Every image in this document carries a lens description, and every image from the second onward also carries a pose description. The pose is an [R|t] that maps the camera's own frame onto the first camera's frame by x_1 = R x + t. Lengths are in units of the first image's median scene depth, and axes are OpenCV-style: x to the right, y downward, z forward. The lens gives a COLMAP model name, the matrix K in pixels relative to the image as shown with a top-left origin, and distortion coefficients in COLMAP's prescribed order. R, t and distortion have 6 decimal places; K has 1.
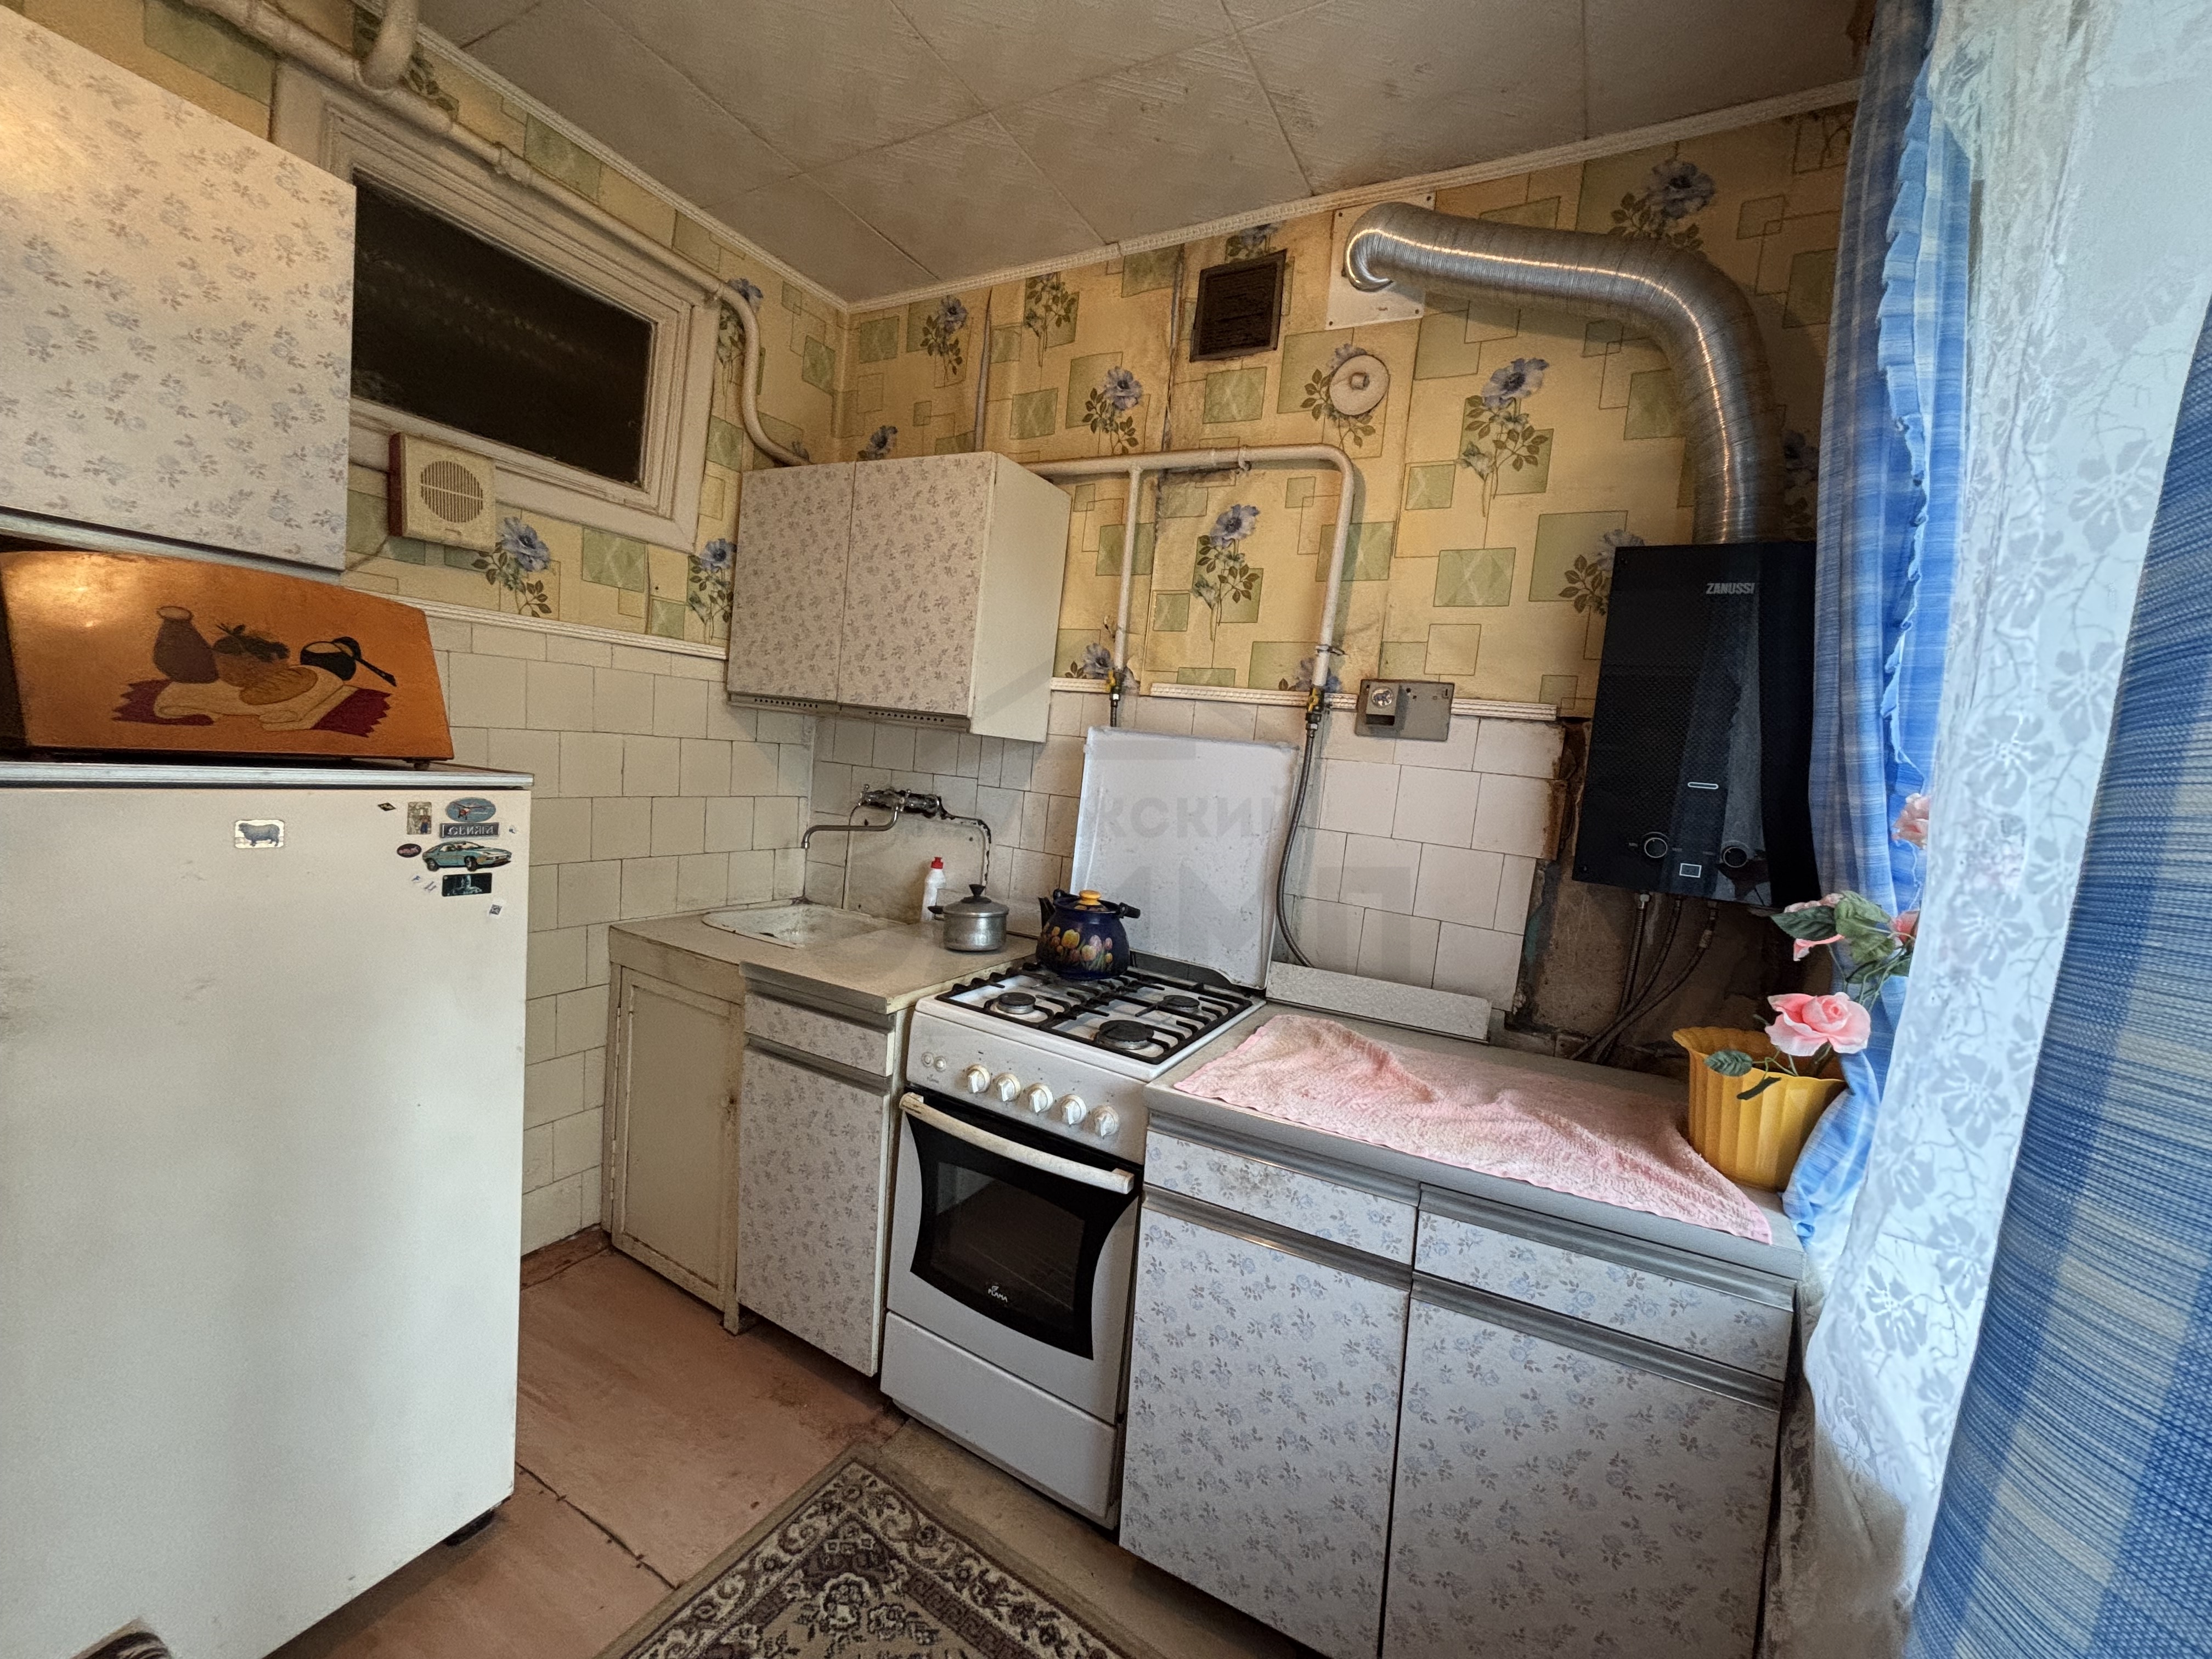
lens RADIAL K [[881.4, 0, 1105.3], [0, 881.4, 836.2], [0, 0, 1]] dist [0.001389, -0.000029]
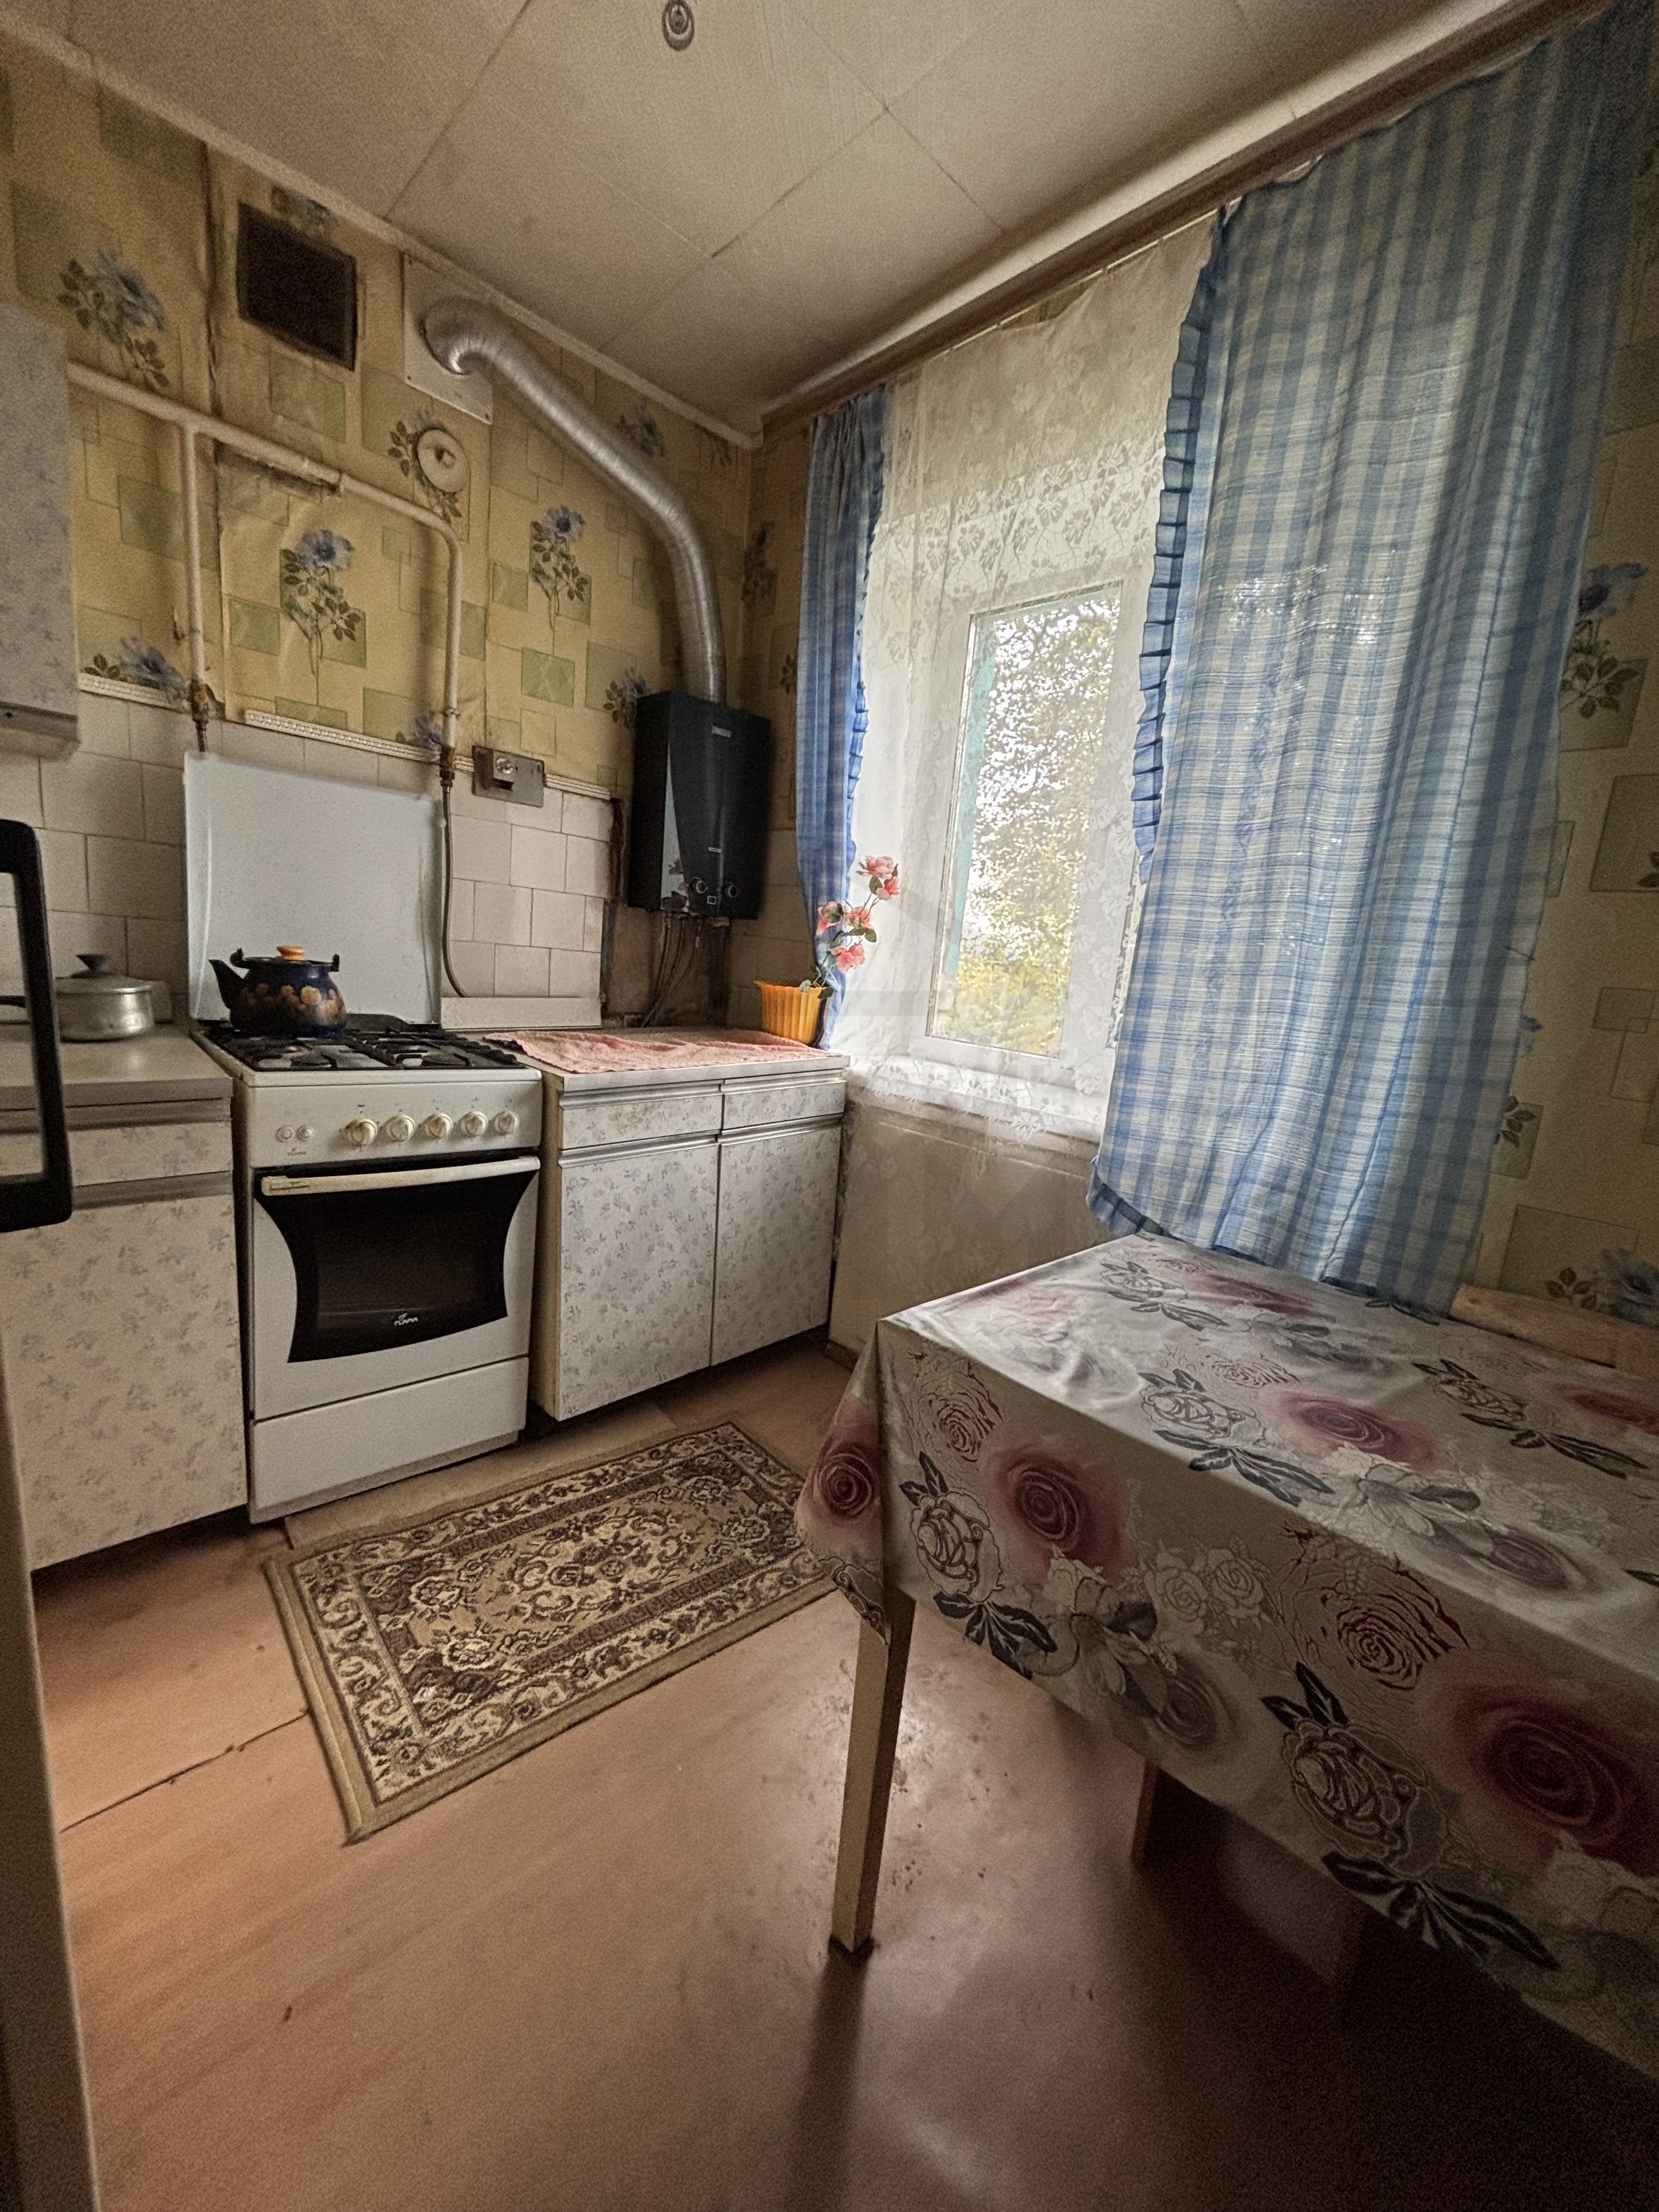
lens RADIAL K [[891.7, 0, 831.1], [0, 891.7, 1110.1], [0, 0, 1]] dist [-0.015258, 0.011646]
pose [[0.298660, -0.233045, 0.925469, -0.847131], [0.028718, 0.971483, 0.235364, 0.030701], [-0.953927, -0.043717, 0.296836, 0.188344]]
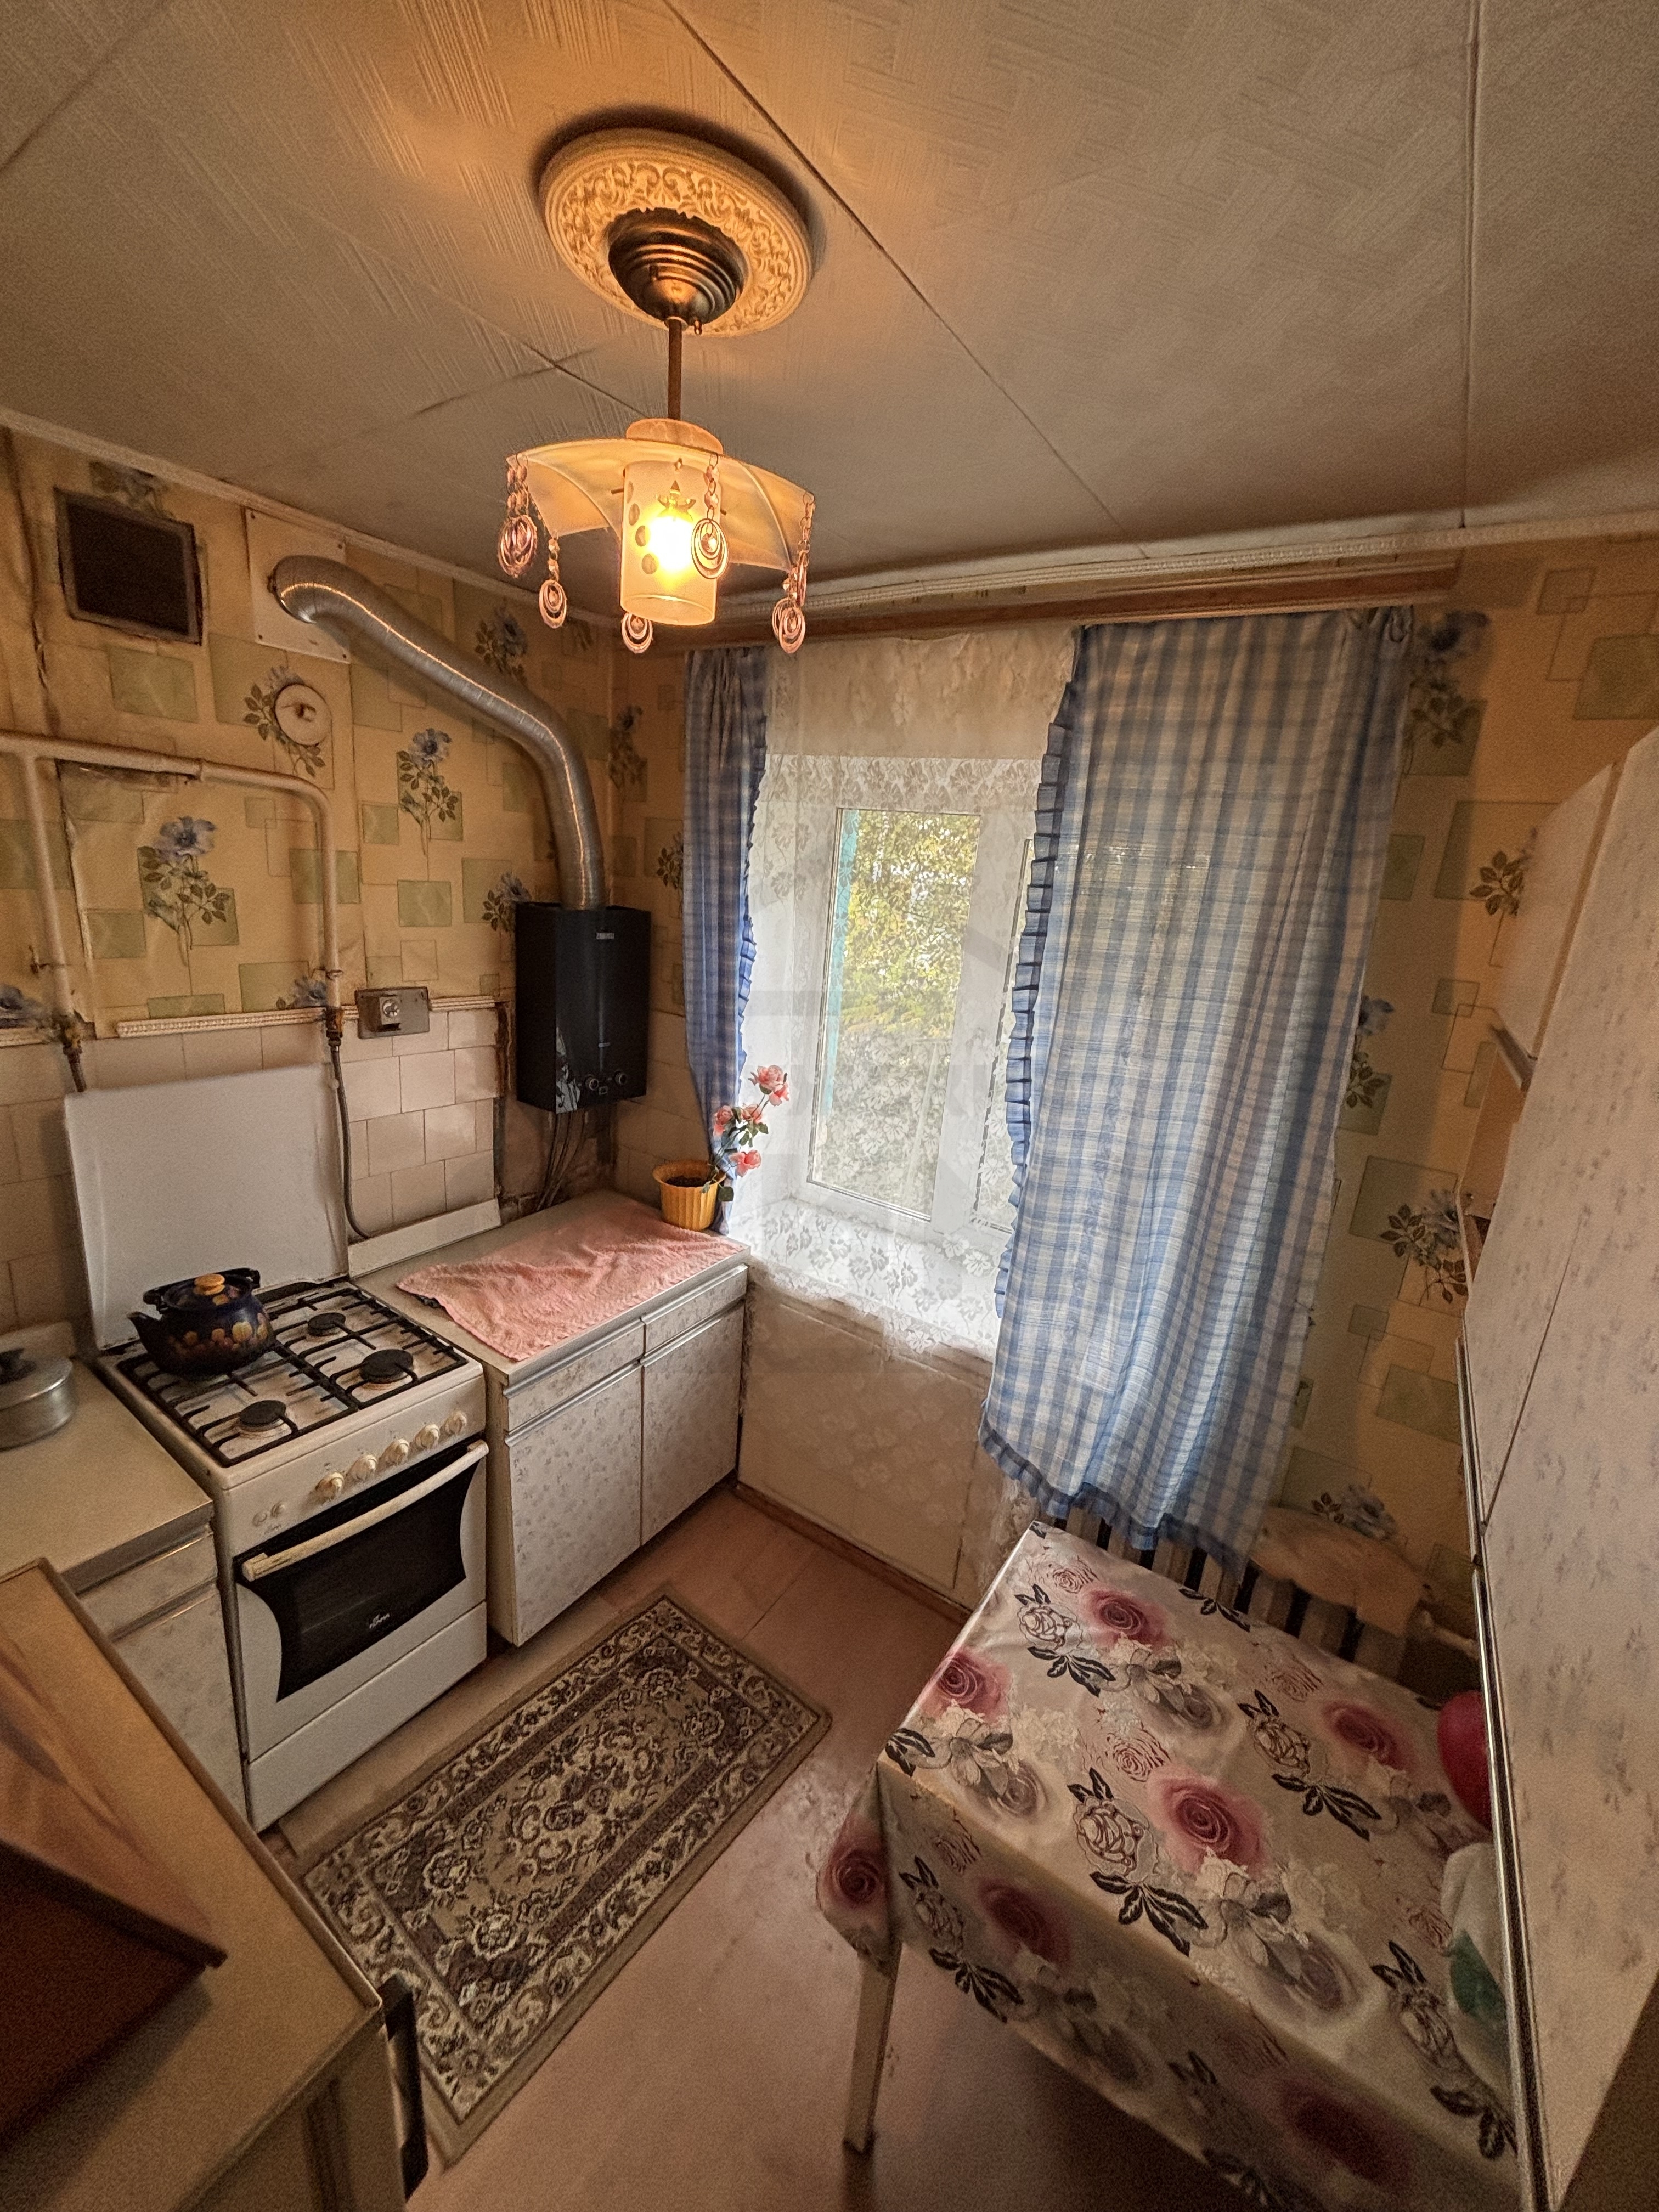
lens RADIAL K [[891.7, 0, 831.1], [0, 891.7, 1110.1], [0, 0, 1]] dist [-0.015258, 0.011646]
pose [[0.096661, -0.344532, 0.933785, -0.855194], [0.018623, 0.938640, 0.344395, -0.458356], [-0.995143, -0.015900, 0.097146, 0.293985]]
